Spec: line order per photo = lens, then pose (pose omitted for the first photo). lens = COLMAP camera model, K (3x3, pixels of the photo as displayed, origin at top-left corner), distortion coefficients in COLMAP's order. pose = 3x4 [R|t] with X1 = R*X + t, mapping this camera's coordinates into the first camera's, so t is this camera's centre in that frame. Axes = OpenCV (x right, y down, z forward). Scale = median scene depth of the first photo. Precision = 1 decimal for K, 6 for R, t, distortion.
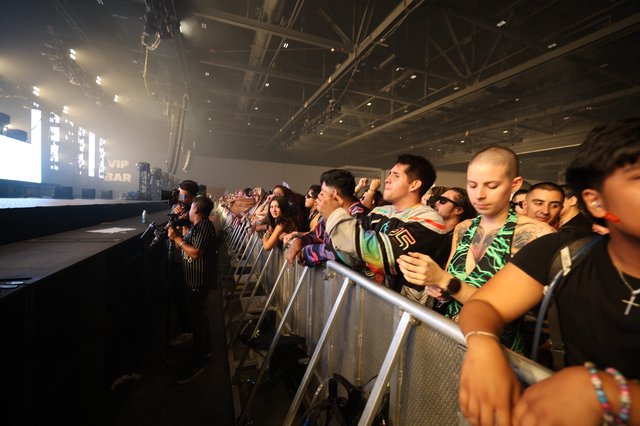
lens RADIAL K [[279.4, 0, 319.5], [0, 279.4, 214.4], [0, 0, 1]] dist [-0.030837, 0.009629]
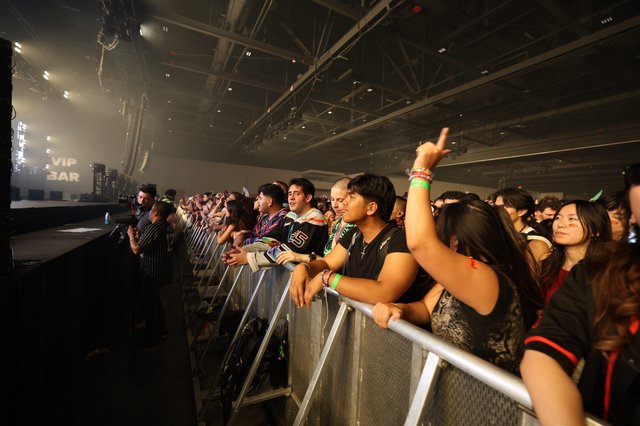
lens RADIAL K [[279.4, 0, 320.5], [0, 279.4, 212.8], [0, 0, 1]] dist [-0.030837, 0.009629]
pose [[0.991861, 0.005286, 0.127219, 0.016702], [-0.003077, 0.999841, -0.017551, 0.000730], [-0.127292, 0.017017, 0.991719, -0.049665]]
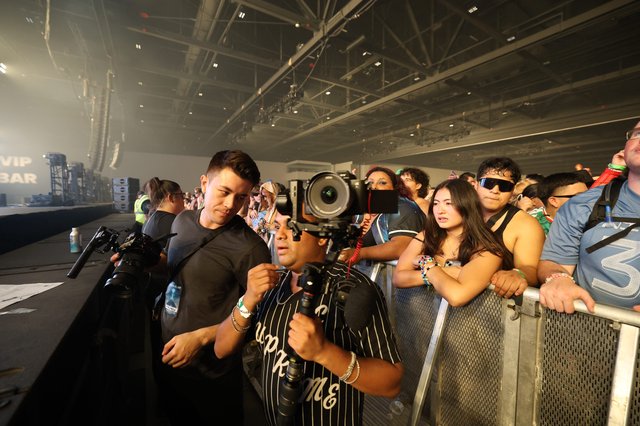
lens RADIAL K [[279.4, 0, 323.9], [0, 279.4, 216.1], [0, 0, 1]] dist [-0.030837, 0.009629]
pose [[0.977480, -0.051719, 0.204594, -0.079012], [0.047417, 0.998540, 0.025878, -0.007692], [-0.205634, -0.015594, 0.978505, 0.113717]]
